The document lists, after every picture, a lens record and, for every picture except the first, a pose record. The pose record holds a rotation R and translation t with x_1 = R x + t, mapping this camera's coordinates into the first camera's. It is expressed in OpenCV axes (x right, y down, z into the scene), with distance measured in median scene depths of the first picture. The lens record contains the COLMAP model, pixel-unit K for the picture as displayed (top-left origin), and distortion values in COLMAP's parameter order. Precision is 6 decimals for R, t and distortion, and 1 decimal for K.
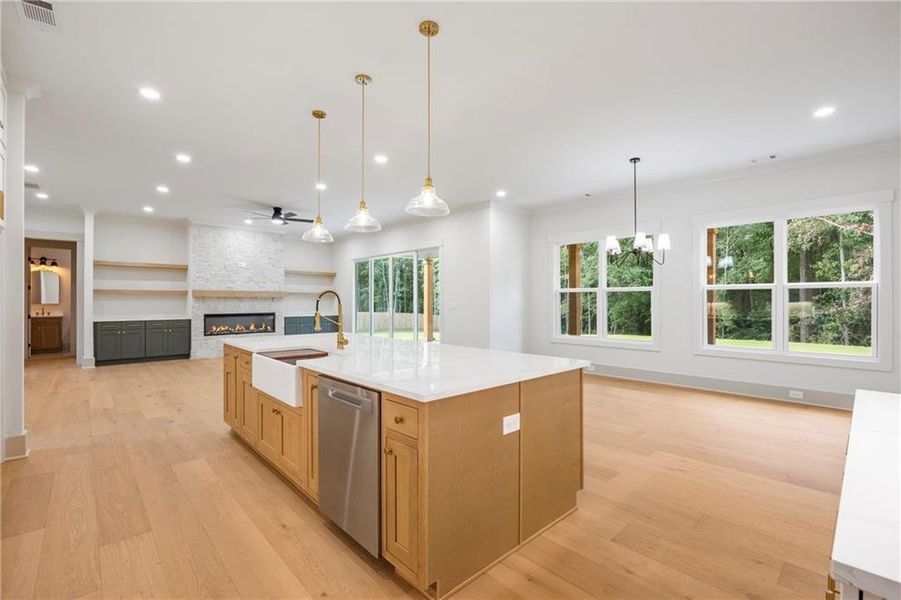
lens RADIAL K [[399.0, 0, 450.1], [0, 399.0, 297.4], [0, 0, 1]] dist [-0.013476, 0.000889]
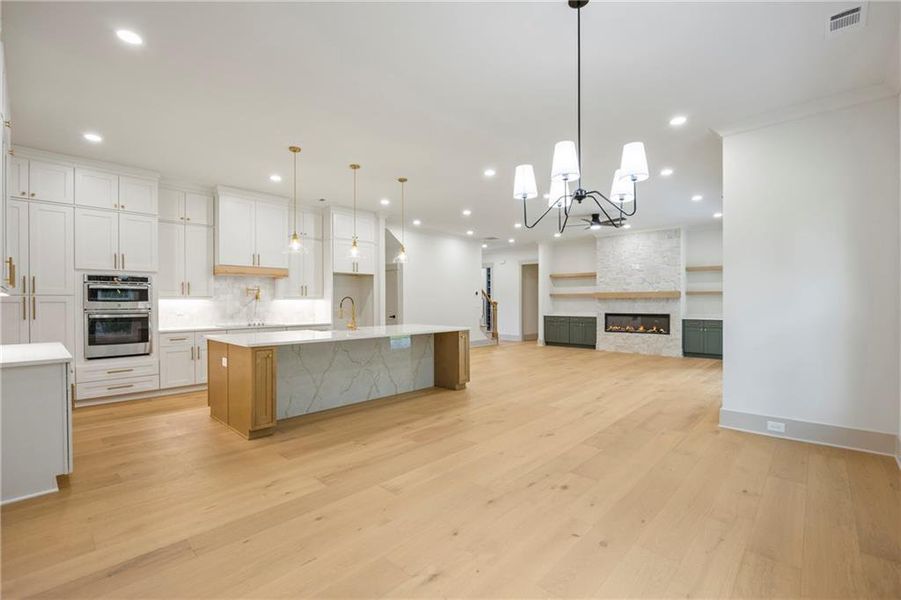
lens RADIAL K [[399.0, 0, 447.2], [0, 399.0, 301.4], [0, 0, 1]] dist [-0.013476, 0.000889]
pose [[0.068254, -0.000503, -0.997668, 0.516813], [0.009621, 0.999954, 0.000154, 0.003240], [0.997622, -0.009610, 0.068255, 0.456079]]
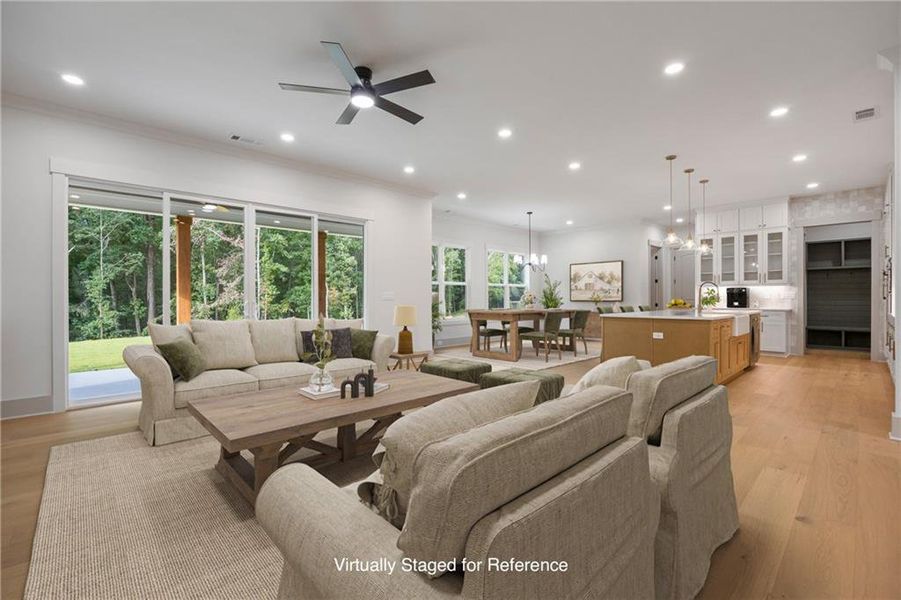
lens RADIAL K [[399.0, 0, 444.9], [0, 399.0, 300.7], [0, 0, 1]] dist [-0.013476, 0.000889]
pose [[0.000314, -0.006420, 0.999979, -0.815287], [-0.005513, 0.999964, 0.006422, 0.033966], [-0.999985, -0.005515, 0.000278, 0.822716]]
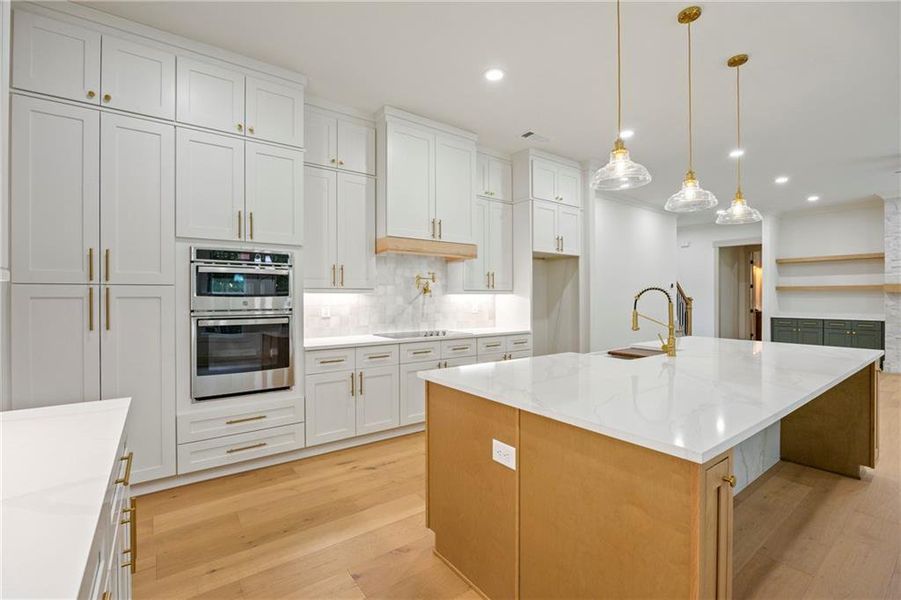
lens RADIAL K [[399.0, 0, 446.6], [0, 399.0, 295.3], [0, 0, 1]] dist [-0.013476, 0.000889]
pose [[-0.113188, -0.002578, -0.993570, 0.217971], [0.006950, 0.999970, -0.003387, 0.000151], [0.993549, -0.007289, -0.113166, 0.221924]]
